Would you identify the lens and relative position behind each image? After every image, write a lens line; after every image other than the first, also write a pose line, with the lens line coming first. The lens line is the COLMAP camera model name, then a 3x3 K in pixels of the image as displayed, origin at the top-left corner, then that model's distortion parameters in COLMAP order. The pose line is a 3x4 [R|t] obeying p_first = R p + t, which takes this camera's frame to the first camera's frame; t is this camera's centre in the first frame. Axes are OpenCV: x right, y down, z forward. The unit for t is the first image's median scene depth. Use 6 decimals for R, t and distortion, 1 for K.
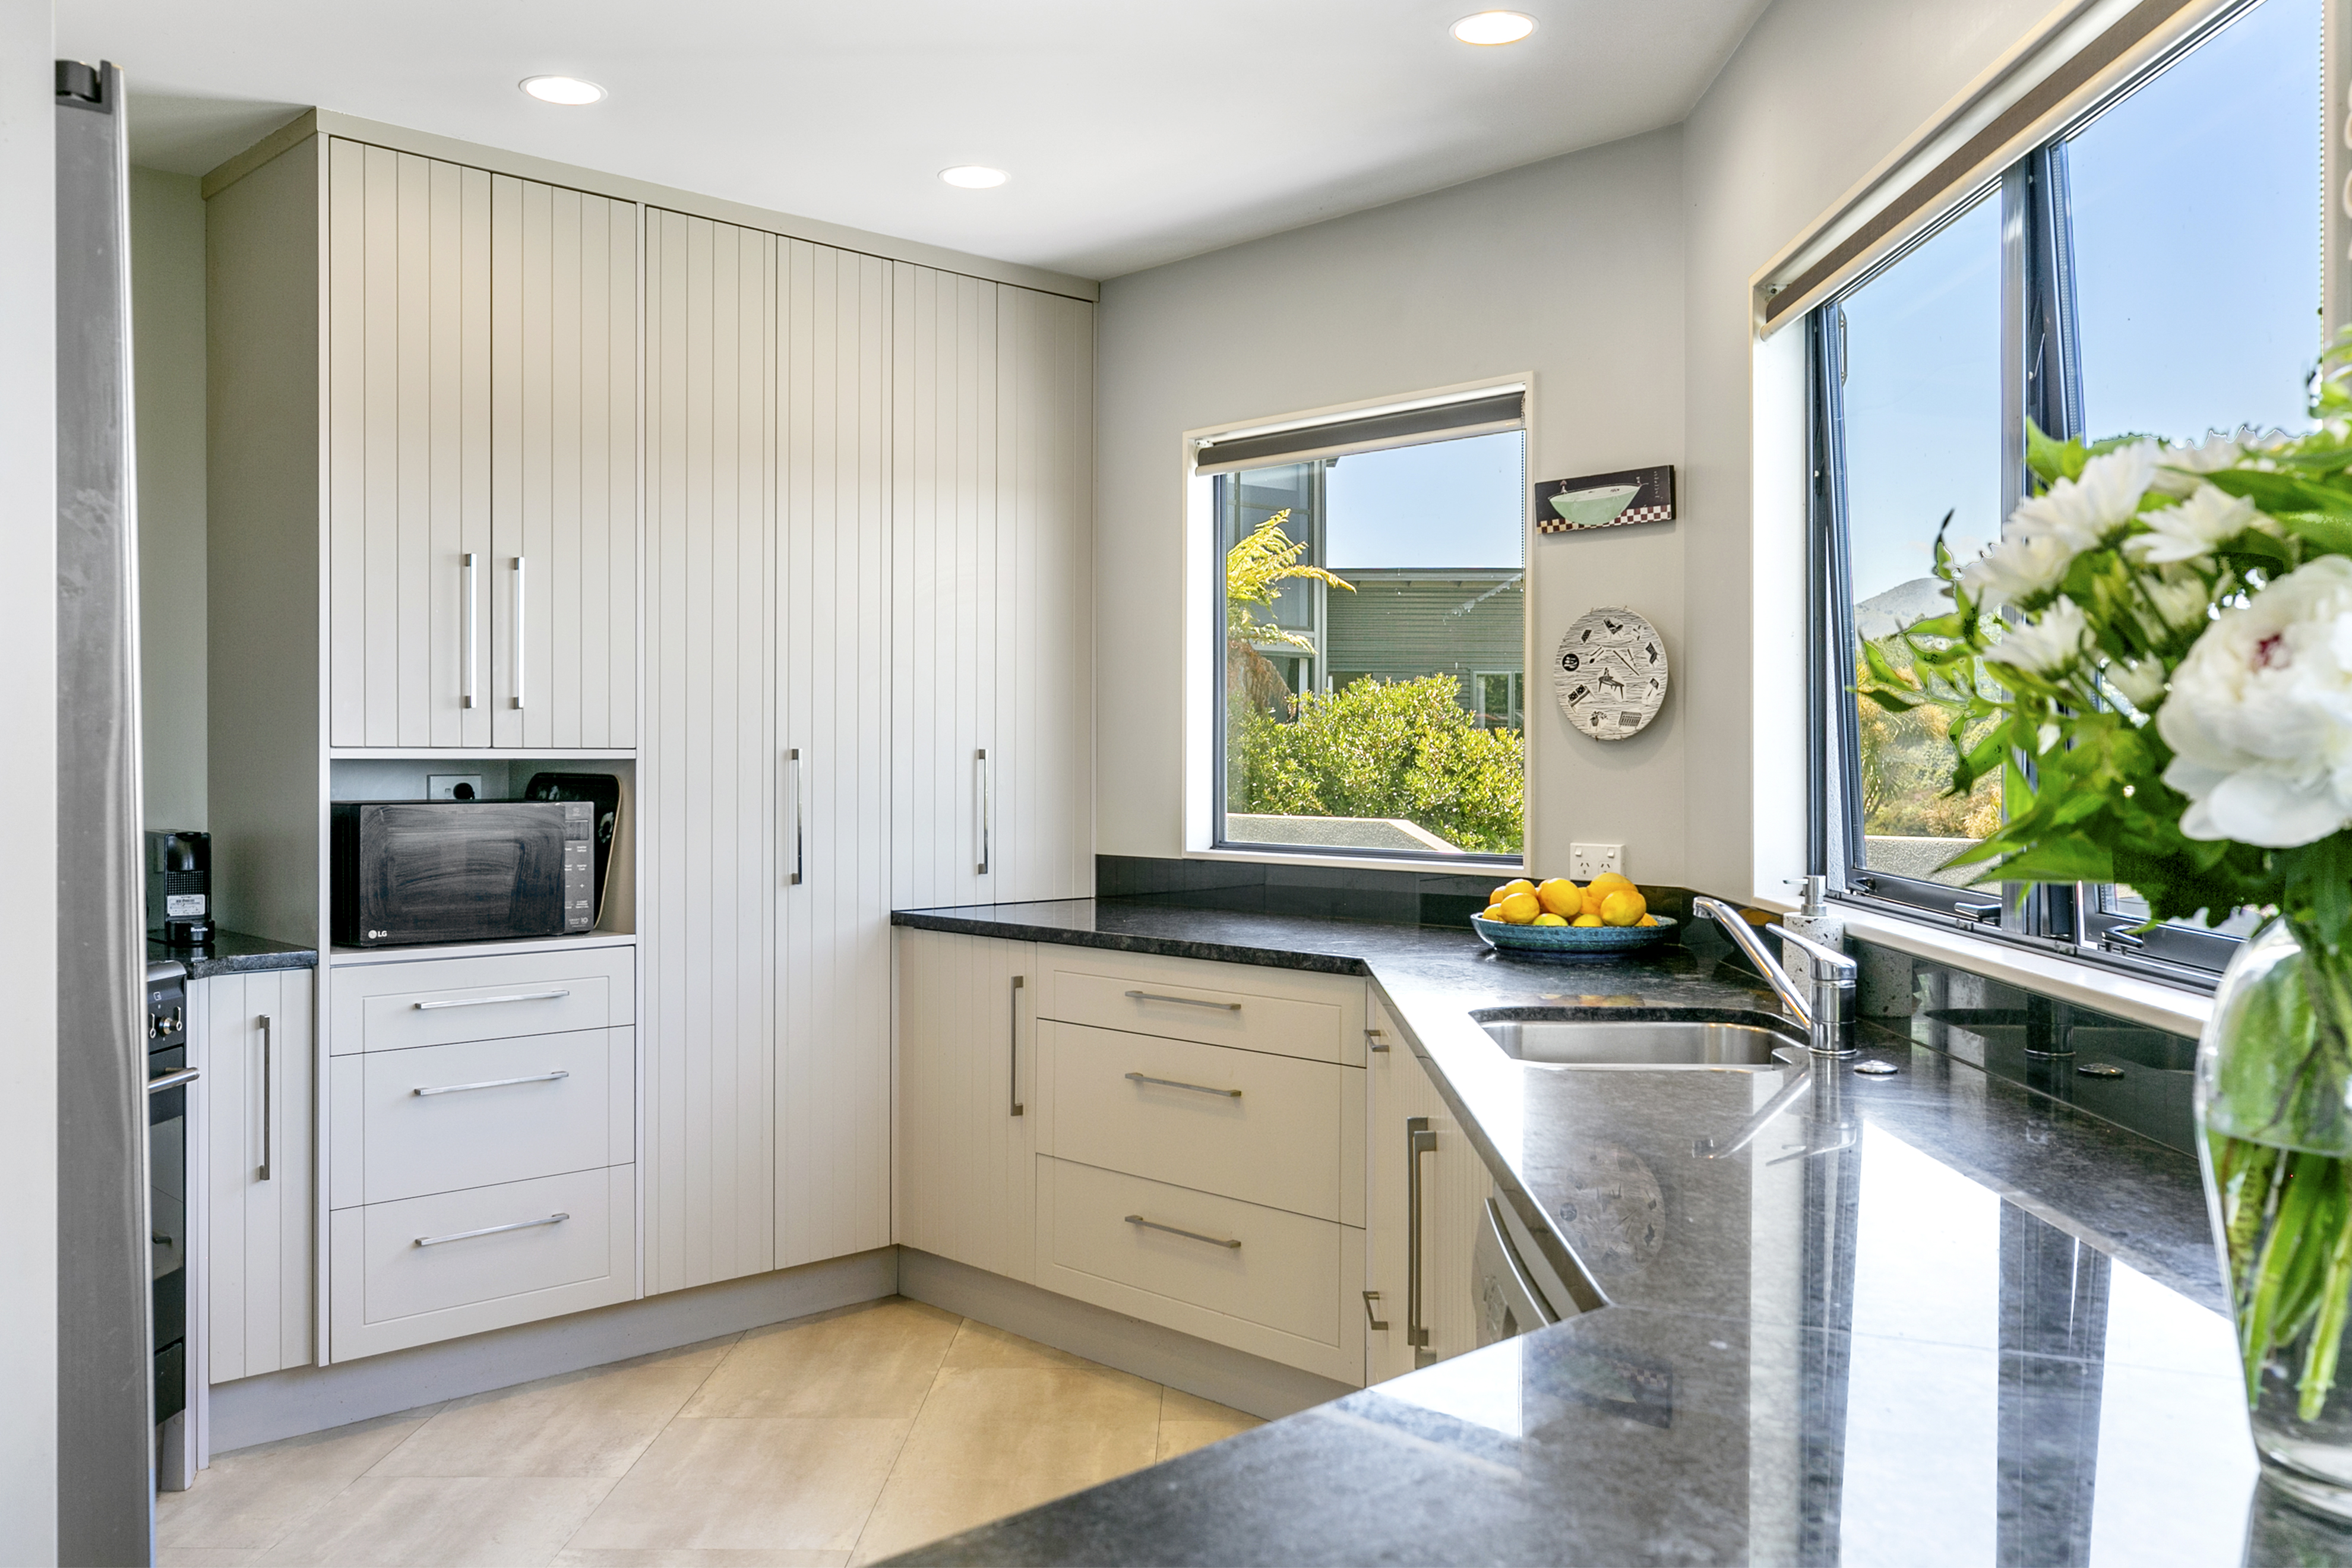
lens RADIAL K [[1925.1, 0, 1186.5], [0, 1925.1, 746.9], [0, 0, 1]] dist [0.025353, -0.008550]
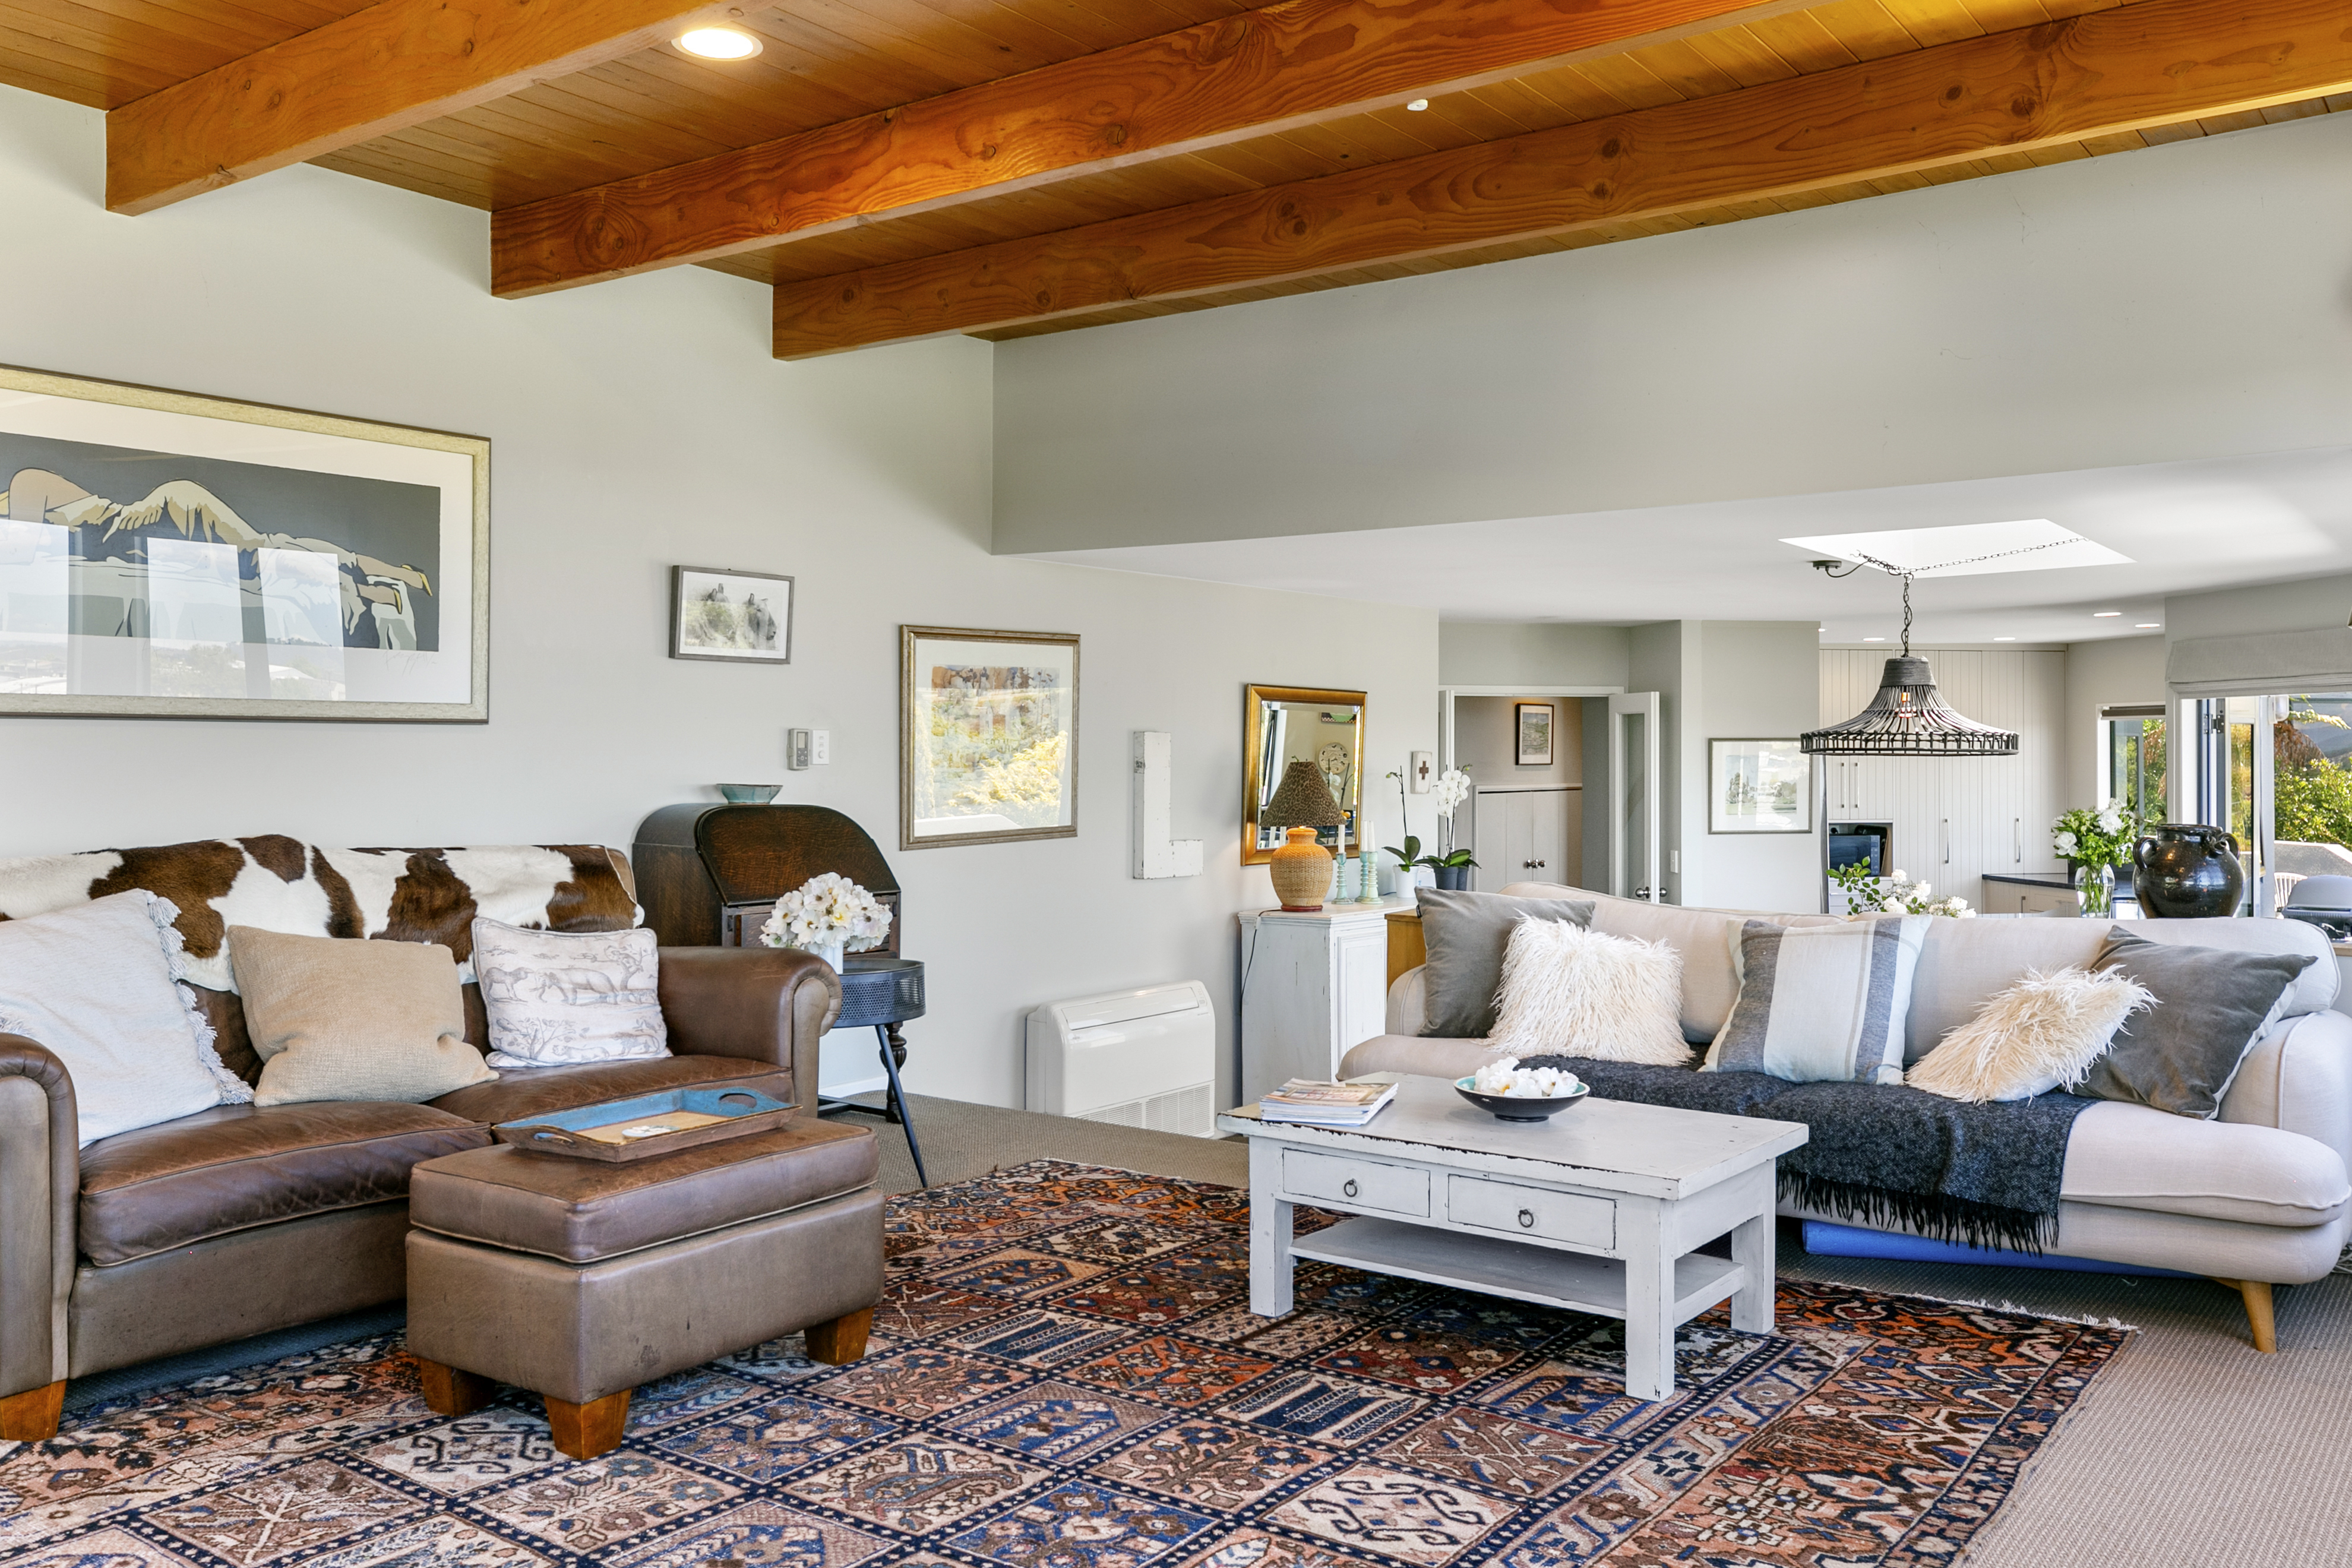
lens RADIAL K [[1925.1, 0, 1174.6], [0, 1925.1, 771.1], [0, 0, 1]] dist [0.025353, -0.008550]
pose [[0.817156, 0.005402, -0.576391, 0.639279], [0.003962, 0.999880, 0.014988, -0.143092], [0.576403, -0.014531, 0.817036, -2.514252]]
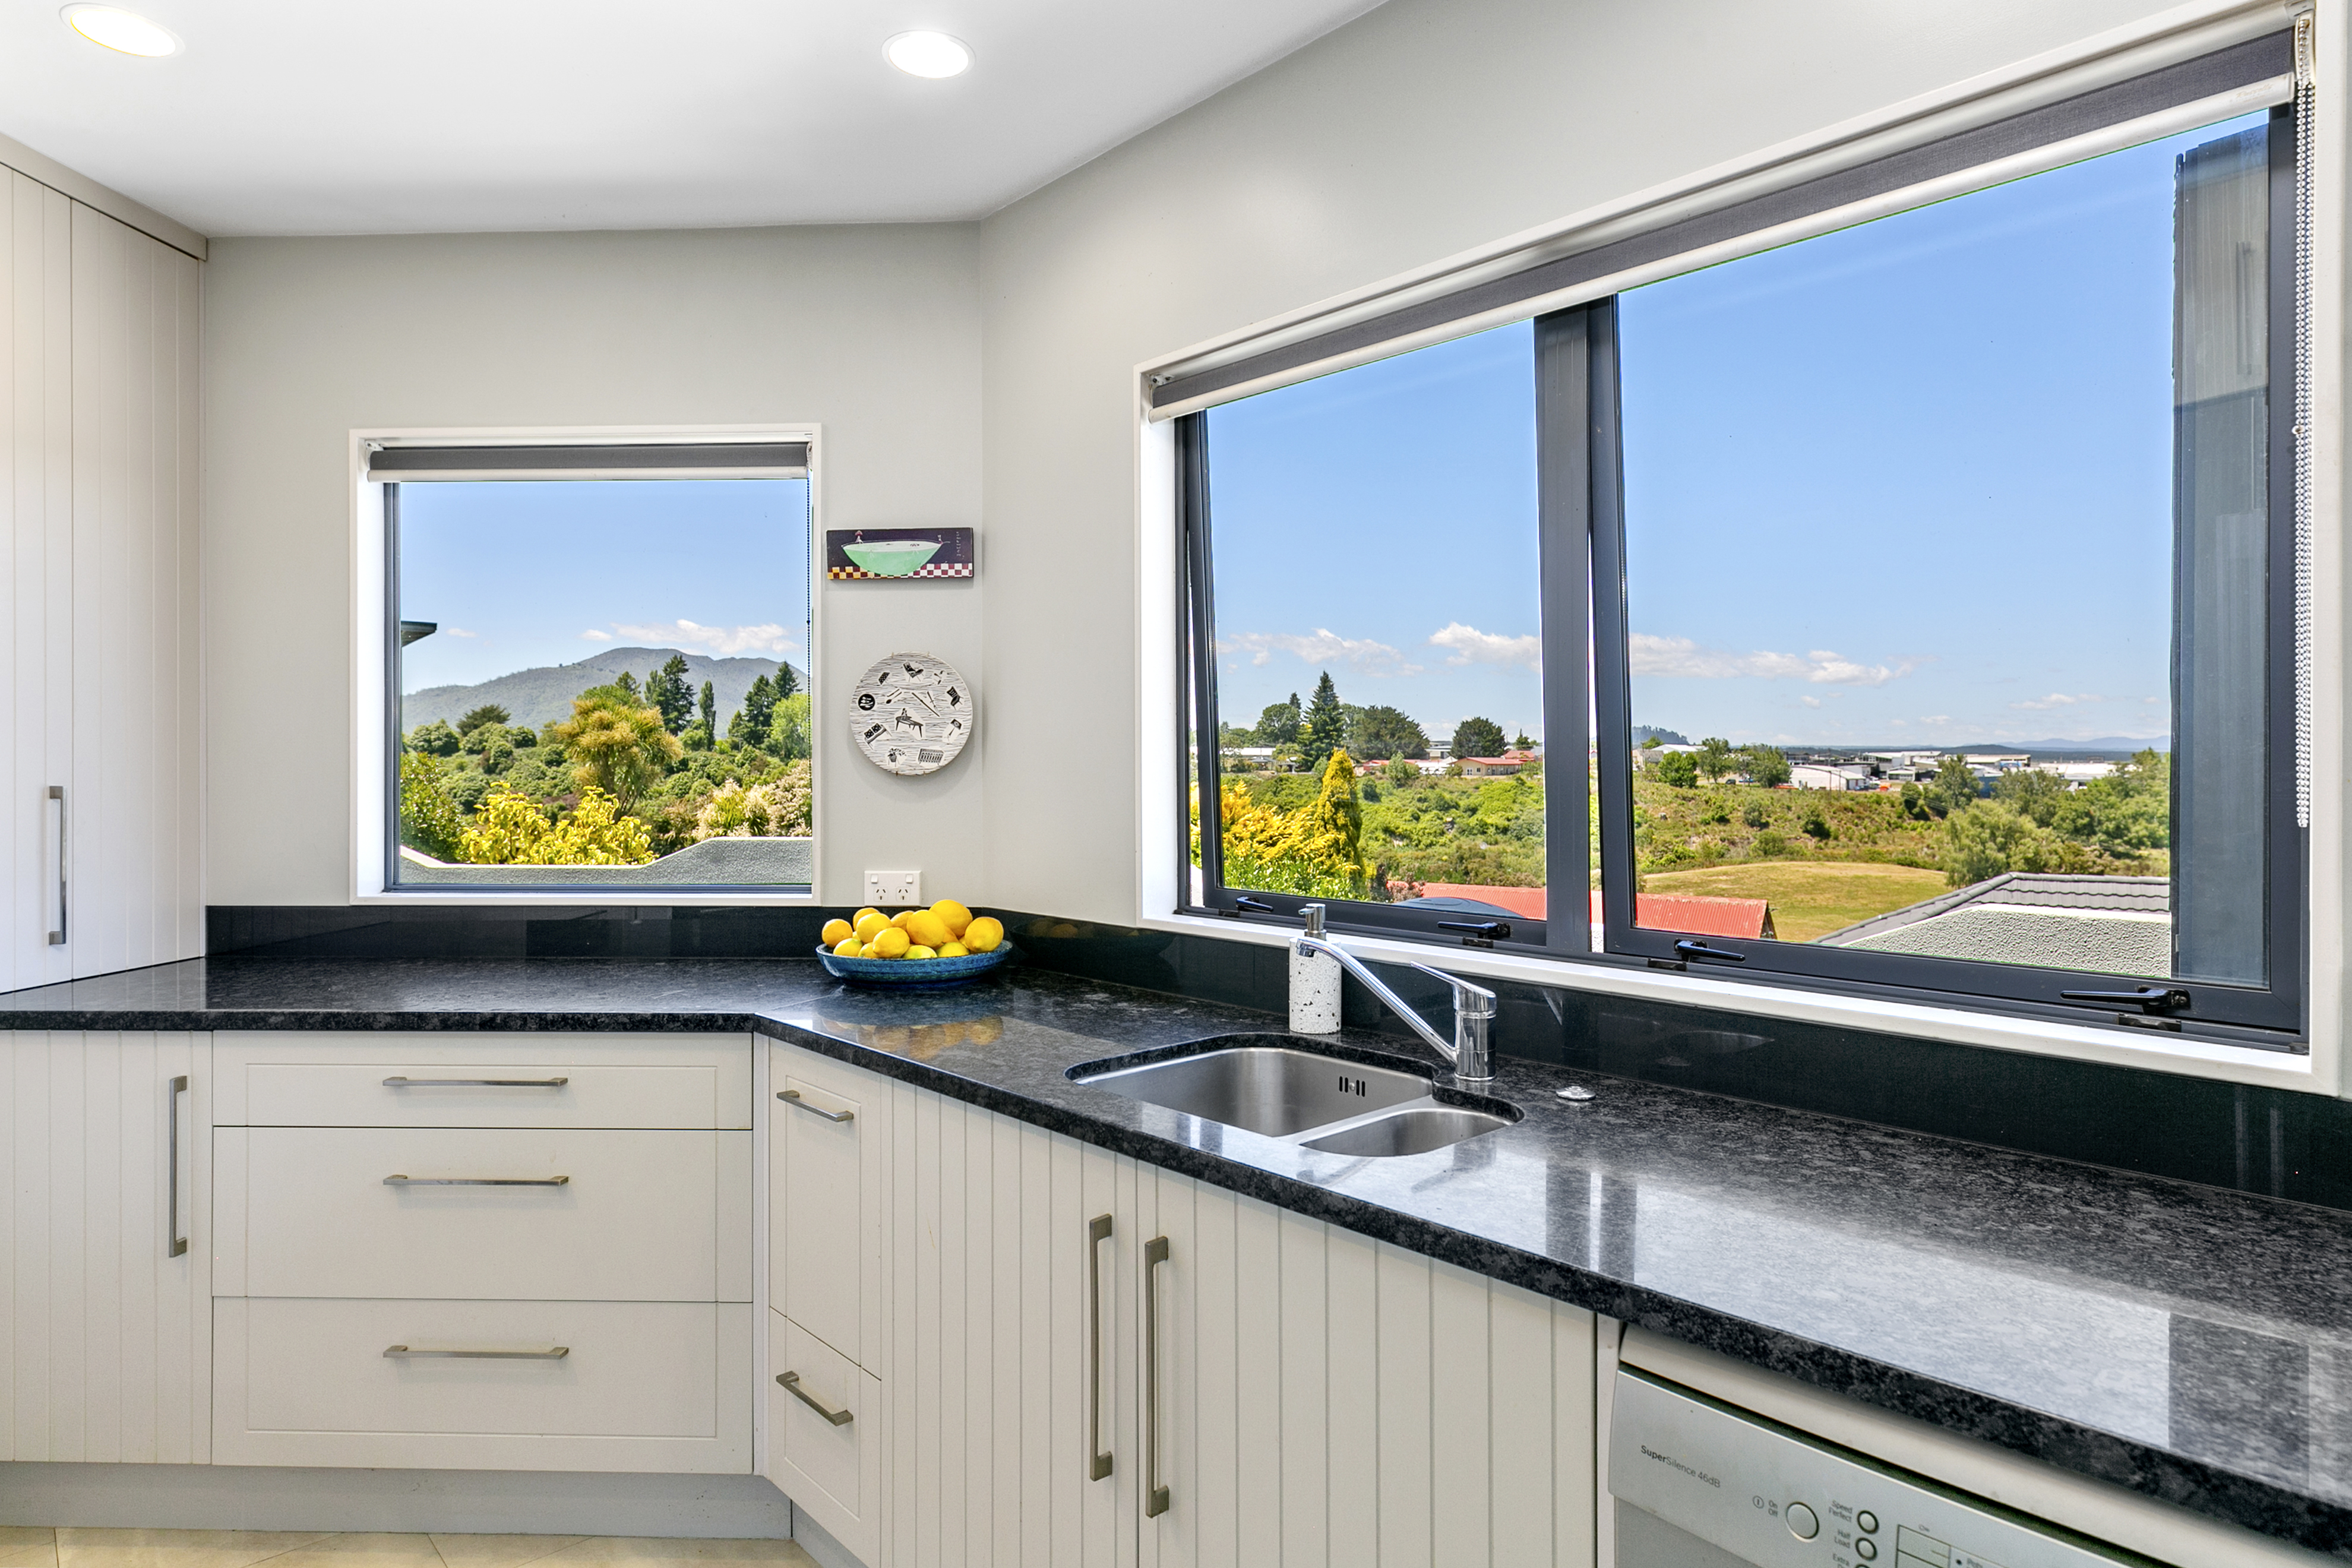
lens RADIAL K [[1313.4, 0, 1168.8], [0, 1313.4, 766.5], [0, 0, 1]] dist [0.012460, -0.000761]
pose [[0.725653, -0.001531, 0.688059, -0.181547], [-0.000846, 0.999995, 0.003117, -0.010829], [-0.688060, -0.002844, 0.725648, 0.360619]]
